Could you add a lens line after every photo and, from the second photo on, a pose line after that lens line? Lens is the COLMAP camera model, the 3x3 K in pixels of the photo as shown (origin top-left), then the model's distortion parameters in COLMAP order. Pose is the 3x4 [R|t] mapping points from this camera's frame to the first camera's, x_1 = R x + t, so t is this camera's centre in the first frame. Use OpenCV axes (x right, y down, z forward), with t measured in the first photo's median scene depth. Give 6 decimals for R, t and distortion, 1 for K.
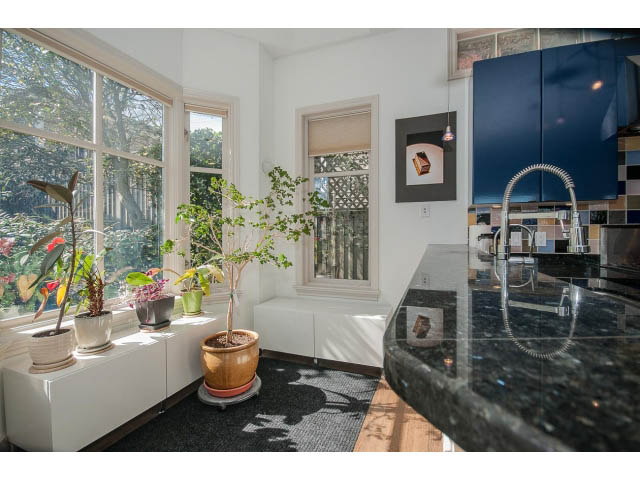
lens RADIAL K [[288.1, 0, 322.9], [0, 288.1, 238.1], [0, 0, 1]] dist [0.016302, -0.015232]
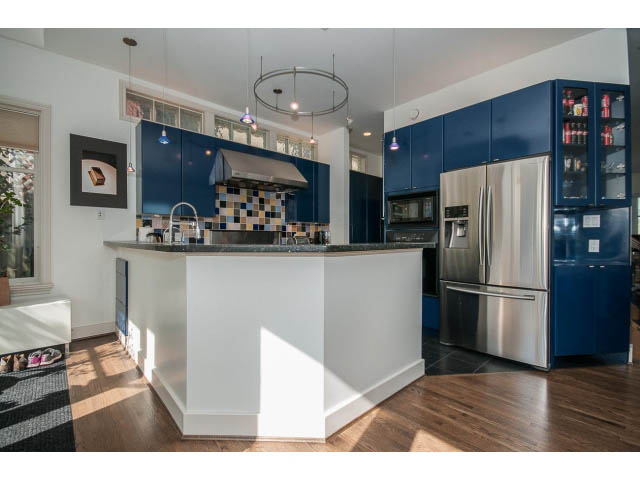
lens RADIAL K [[288.1, 0, 322.9], [0, 288.1, 238.1], [0, 0, 1]] dist [0.016302, -0.015232]
pose [[0.434366, 0.002507, 0.900733, -0.390544], [0.007231, 0.999954, -0.006271, 0.025667], [-0.900707, 0.009237, 0.434328, -0.458547]]
